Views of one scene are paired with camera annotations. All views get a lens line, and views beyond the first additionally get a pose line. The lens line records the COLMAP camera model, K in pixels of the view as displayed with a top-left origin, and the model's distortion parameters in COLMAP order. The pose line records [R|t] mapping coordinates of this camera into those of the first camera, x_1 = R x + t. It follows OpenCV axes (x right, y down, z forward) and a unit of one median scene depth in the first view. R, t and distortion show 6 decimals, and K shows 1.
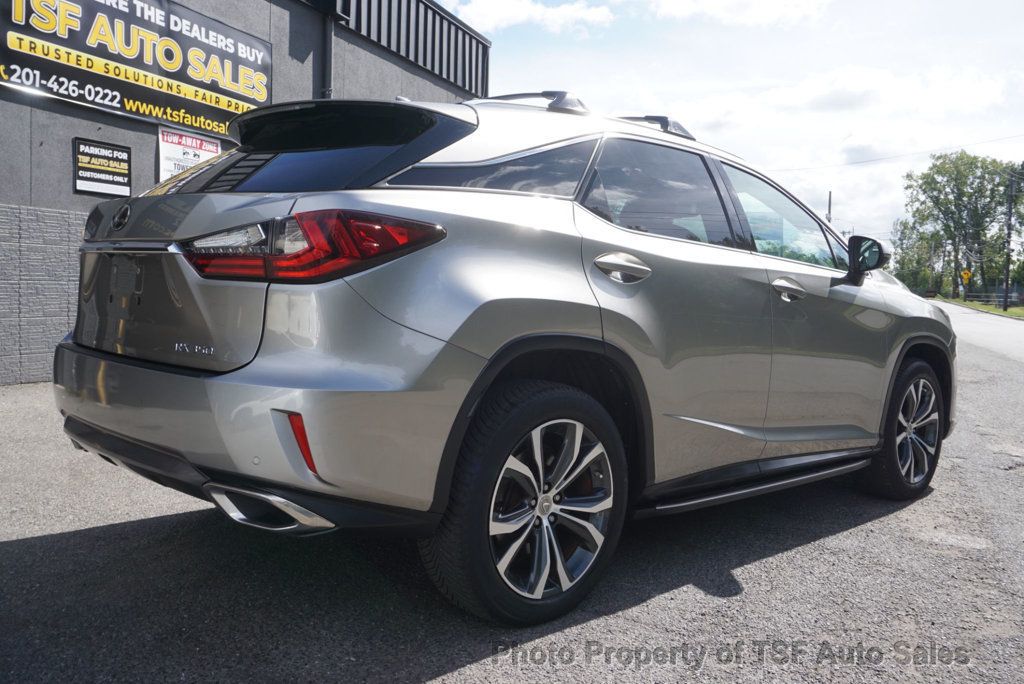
lens RADIAL K [[895.2, 0, 510.6], [0, 895.2, 342.8], [0, 0, 1]] dist [0.010287, -0.021280]
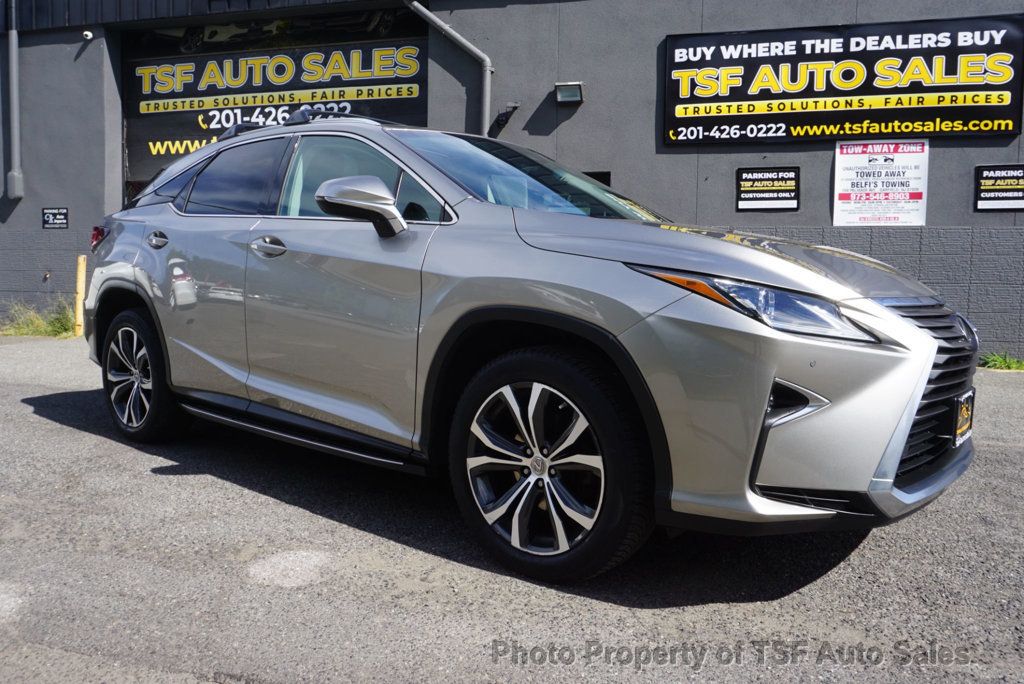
lens RADIAL K [[766.8, 0, 507.5], [0, 766.8, 340.0], [0, 0, 1]] dist [-0.030115, 0.011265]
pose [[0.103517, 0.051619, -0.993287, 0.558859], [-0.076005, 0.996143, 0.043847, -0.005036], [0.991719, 0.070956, 0.107041, 0.538563]]
